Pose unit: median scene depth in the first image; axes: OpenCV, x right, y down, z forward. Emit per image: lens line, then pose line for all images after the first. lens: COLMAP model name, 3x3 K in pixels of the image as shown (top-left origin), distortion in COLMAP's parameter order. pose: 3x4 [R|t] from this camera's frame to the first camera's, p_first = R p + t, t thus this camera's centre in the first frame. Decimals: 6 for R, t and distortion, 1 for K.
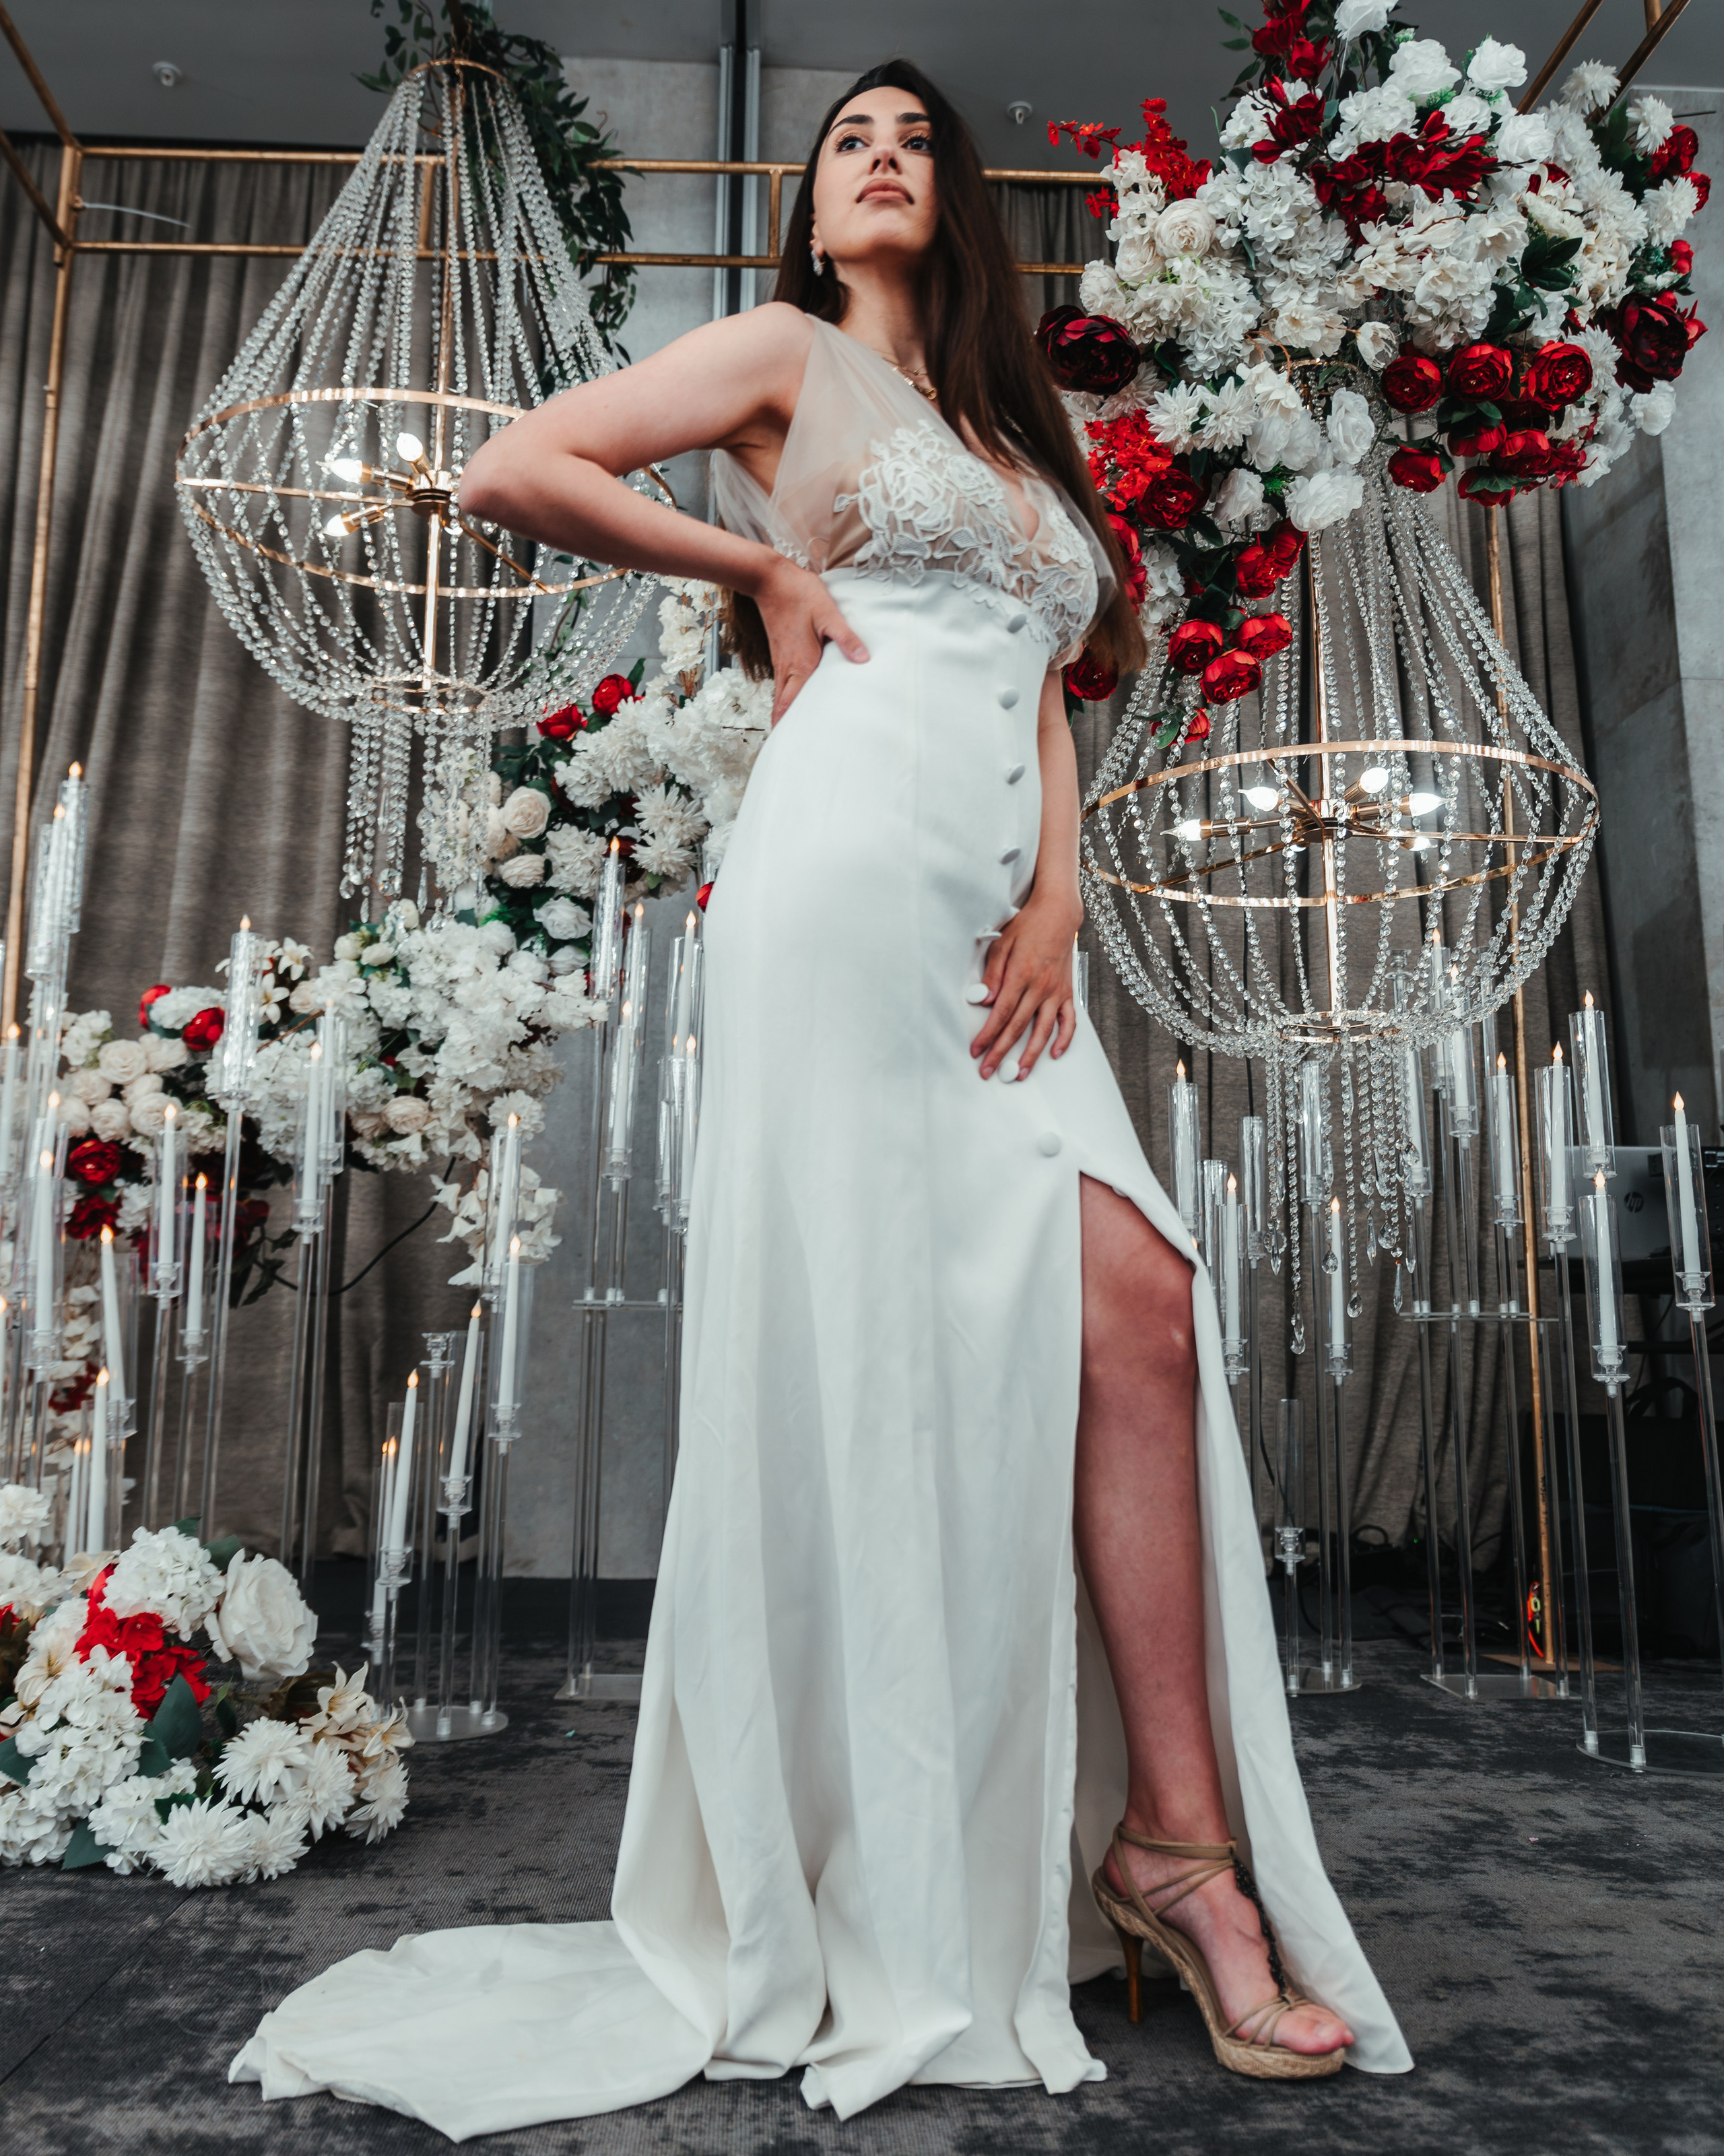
lens RADIAL K [[2022.9, 0, 820.4], [0, 2022.9, 976.4], [0, 0, 1]] dist [-0.000056, 0.005606]
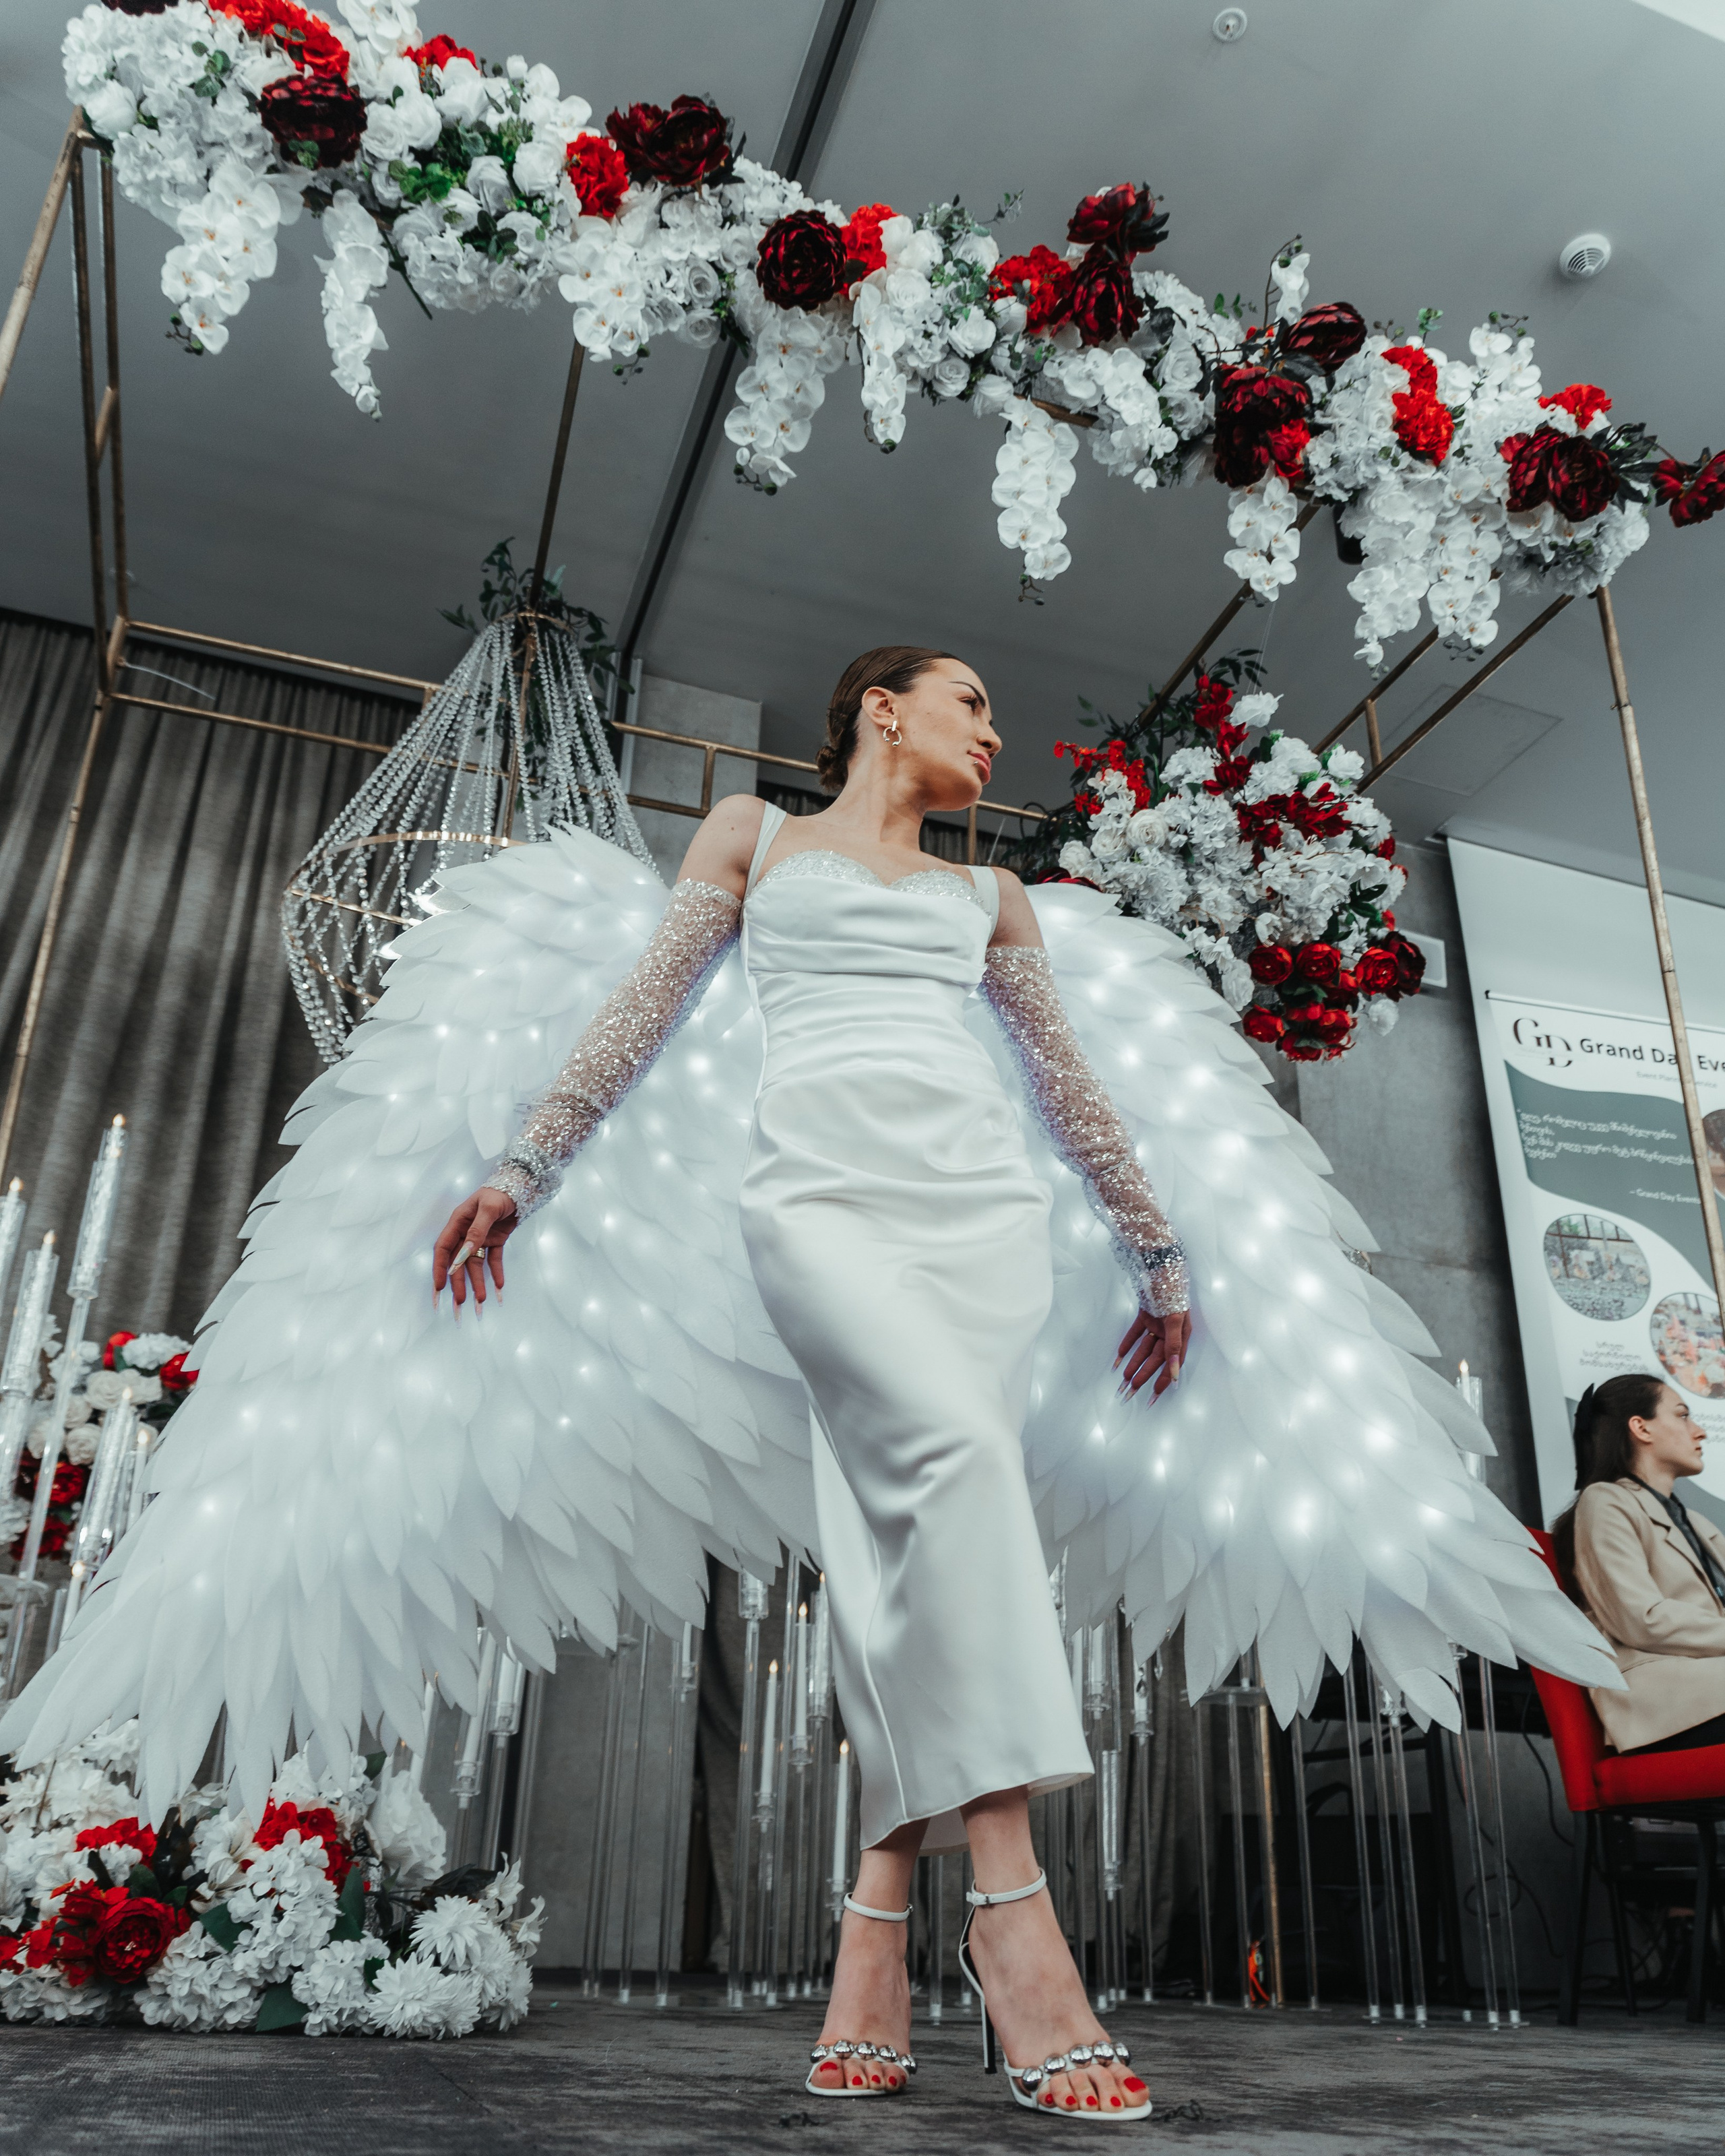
lens RADIAL K [[1888.1, 0, 889.3], [0, 1888.1, 1106.0], [0, 0, 1]] dist [-0.008396, -0.019020]
pose [[0.953173, 0.136124, 0.270058, -0.315602], [-0.070106, 0.968105, -0.240535, 0.142544], [-0.294188, 0.210339, 0.932315, -0.125696]]
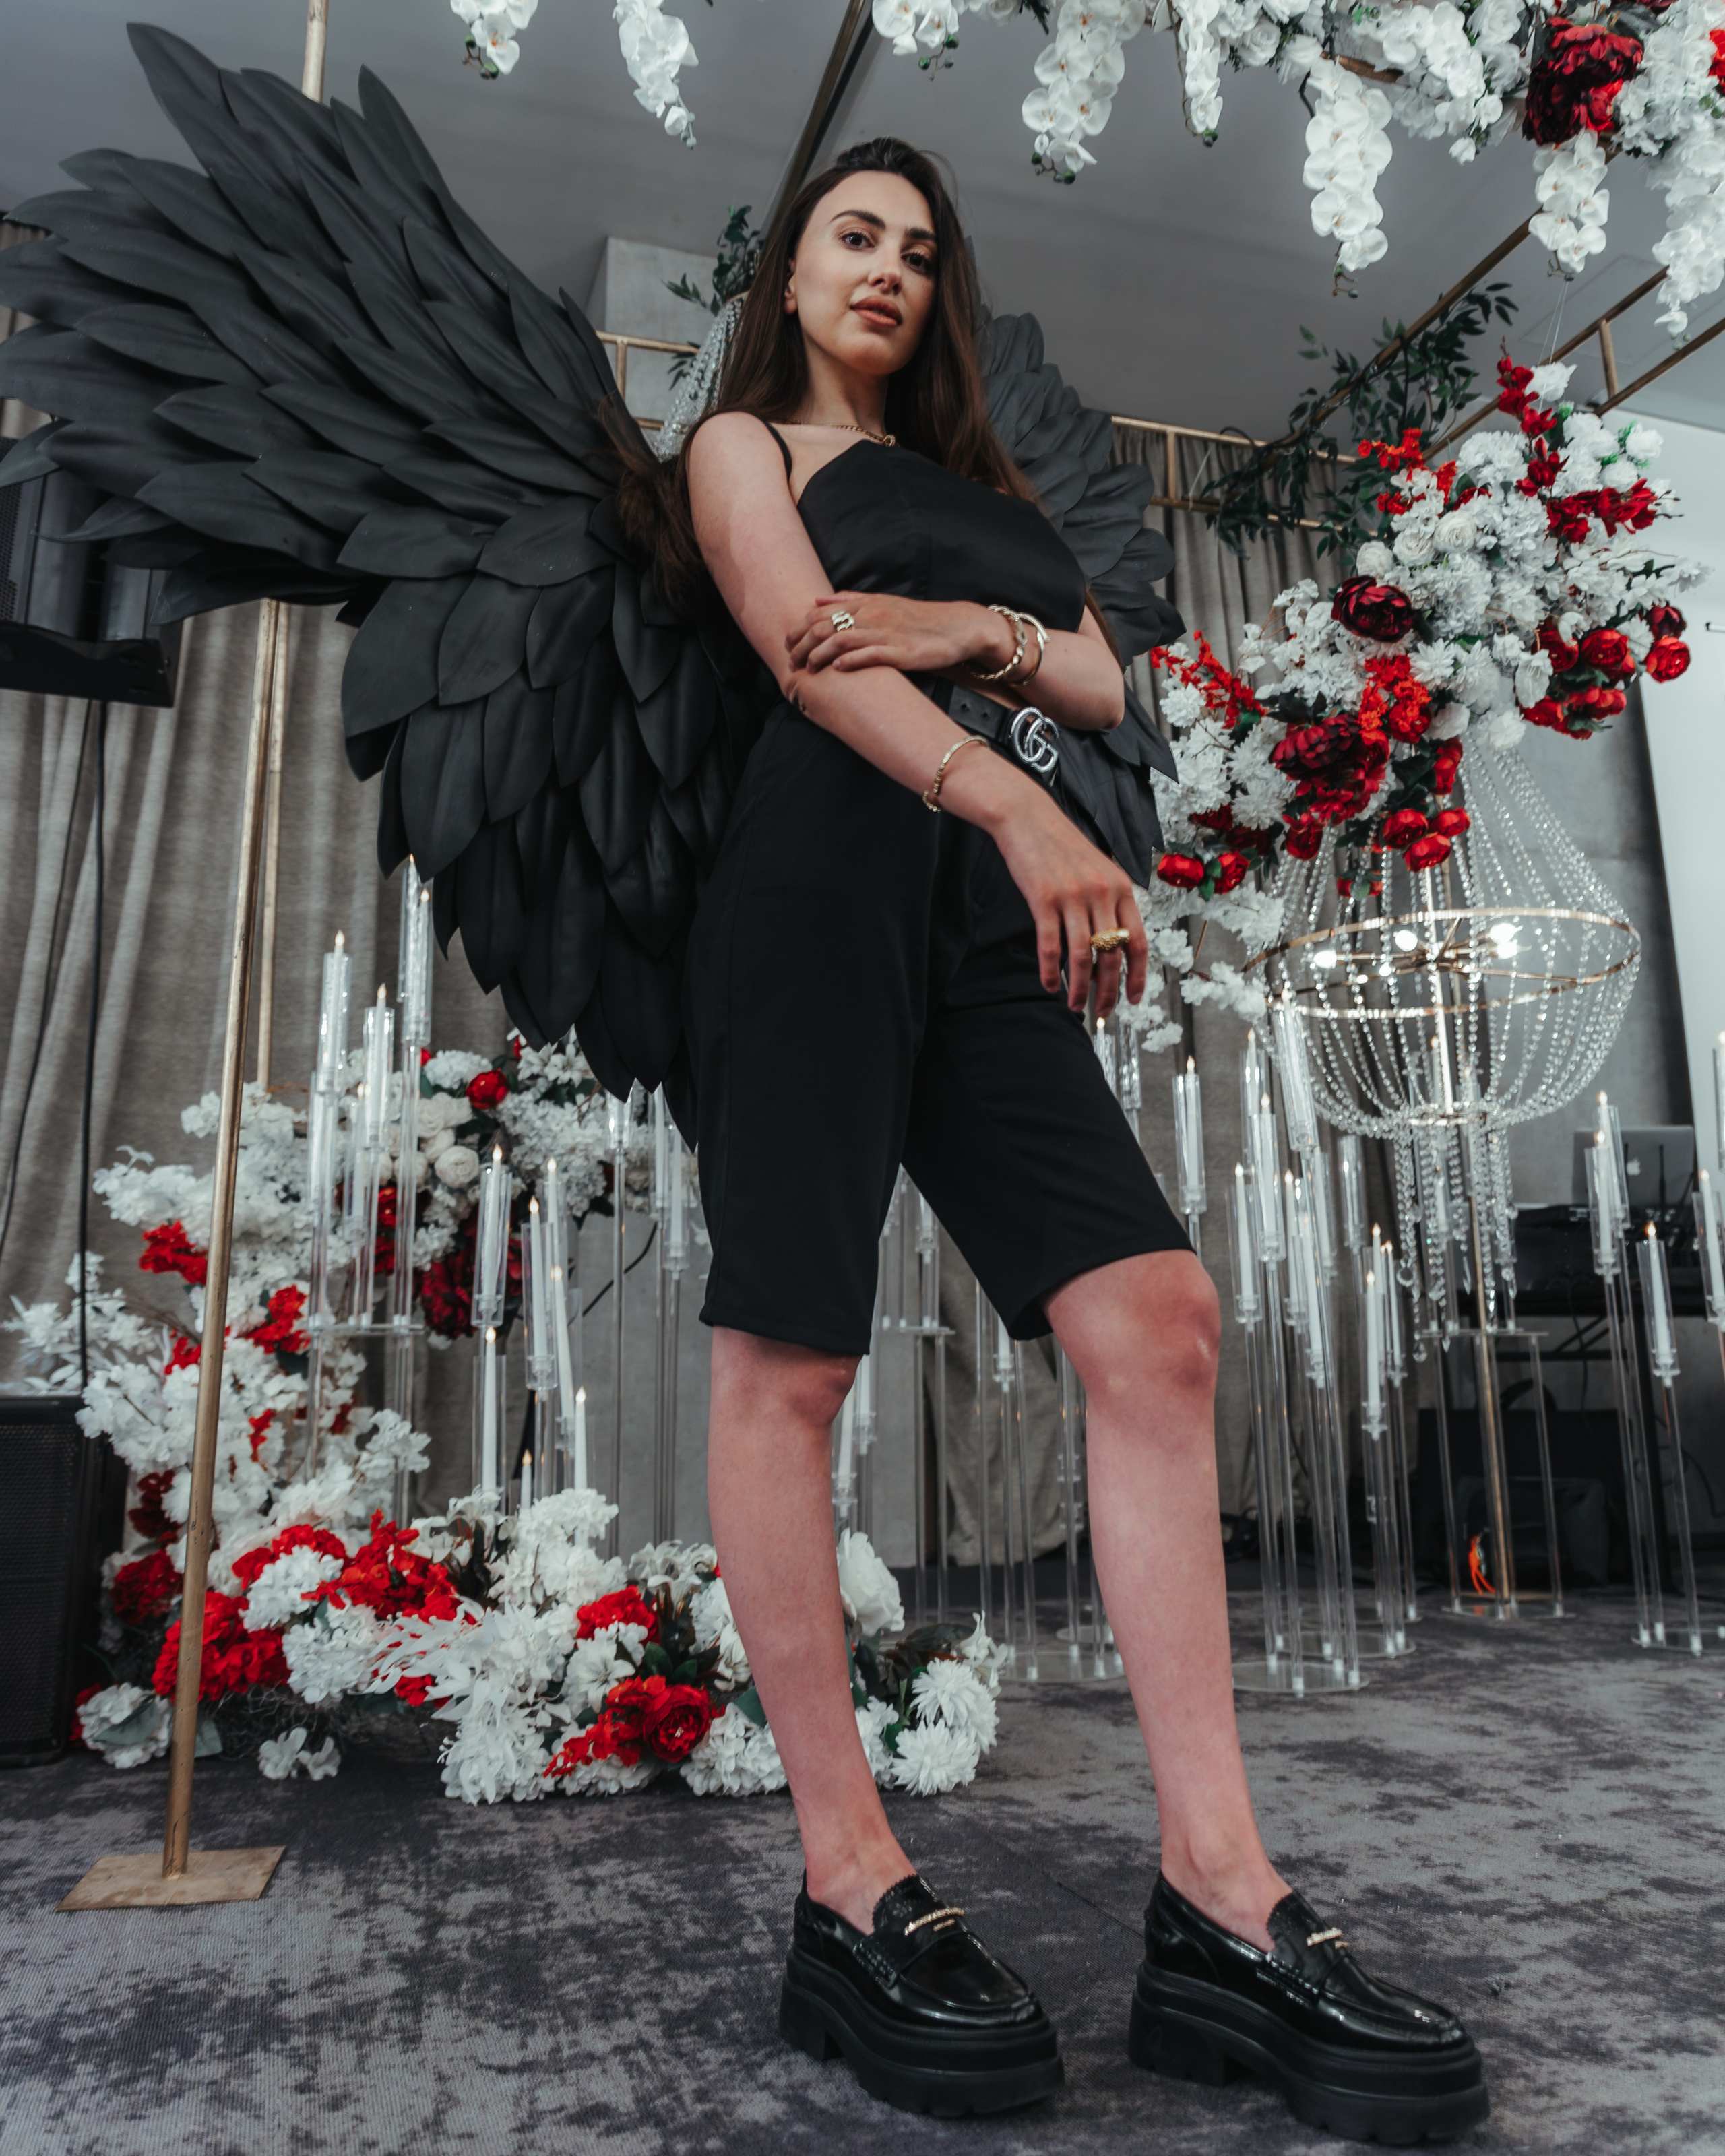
lens RADIAL K [[1881.4, 0, 865.3], [0, 1881.4, 964.1], [0, 0, 1]] dist [-0.009147, -0.015907]
pose [[0.956076, 0.045995, 0.289487, -0.551593], [-0.035081, 0.998468, -0.042780, -0.008842], [-0.291011, 0.030745, 0.956225, -0.088274]]
